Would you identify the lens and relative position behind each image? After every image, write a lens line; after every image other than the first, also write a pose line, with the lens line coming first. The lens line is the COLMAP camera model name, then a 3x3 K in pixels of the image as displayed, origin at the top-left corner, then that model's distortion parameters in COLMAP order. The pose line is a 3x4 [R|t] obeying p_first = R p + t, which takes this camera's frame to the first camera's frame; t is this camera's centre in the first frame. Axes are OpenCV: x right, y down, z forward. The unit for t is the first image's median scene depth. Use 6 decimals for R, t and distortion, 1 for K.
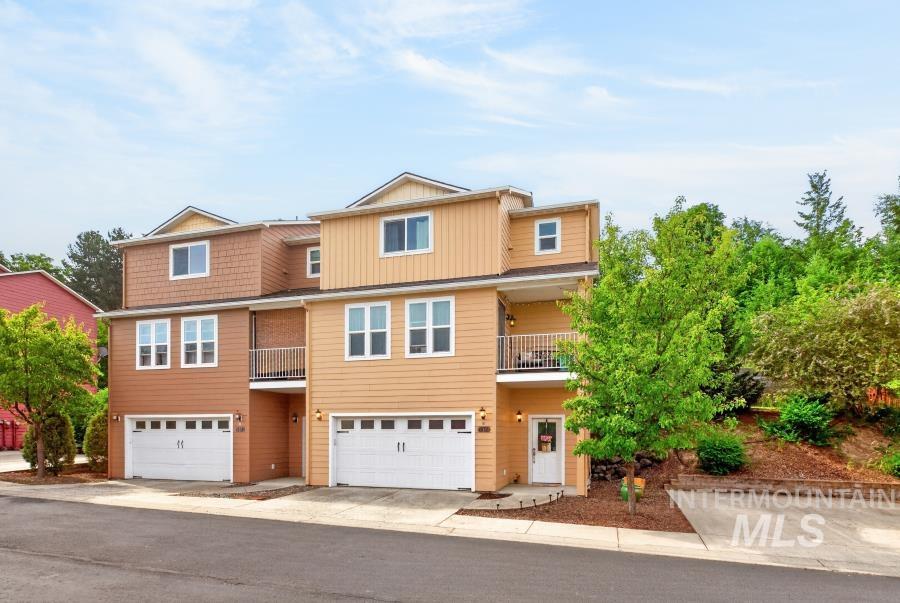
lens RADIAL K [[777.1, 0, 468.5], [0, 777.1, 416.7], [0, 0, 1]] dist [-0.003072, -0.002044]
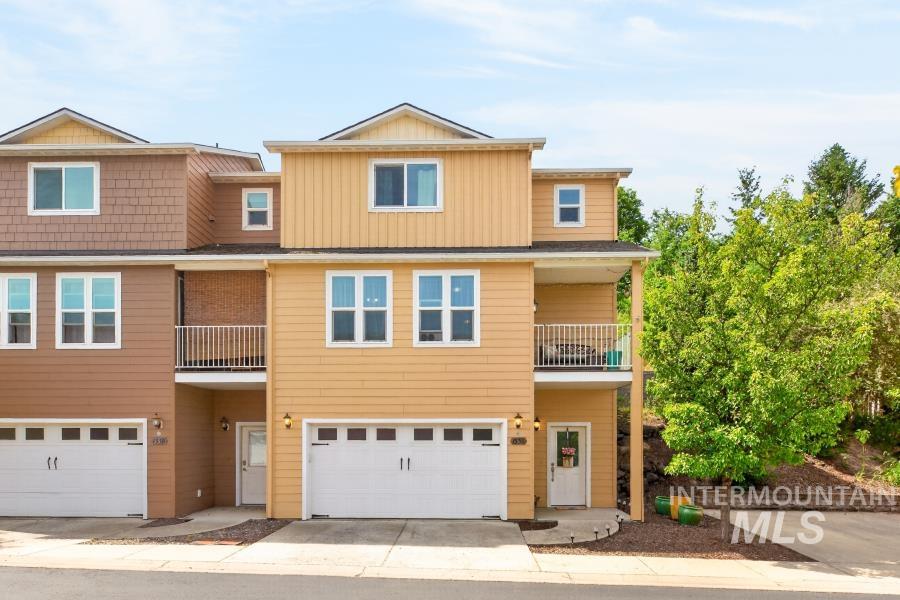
lens RADIAL K [[851.2, 0, 450.8], [0, 851.2, 414.9], [0, 0, 1]] dist [-0.008683, -0.004697]
pose [[0.925359, 0.007288, 0.379022, -0.351652], [-0.008034, 0.999968, 0.000386, -0.009535], [-0.379007, -0.003402, 0.925387, 0.209478]]
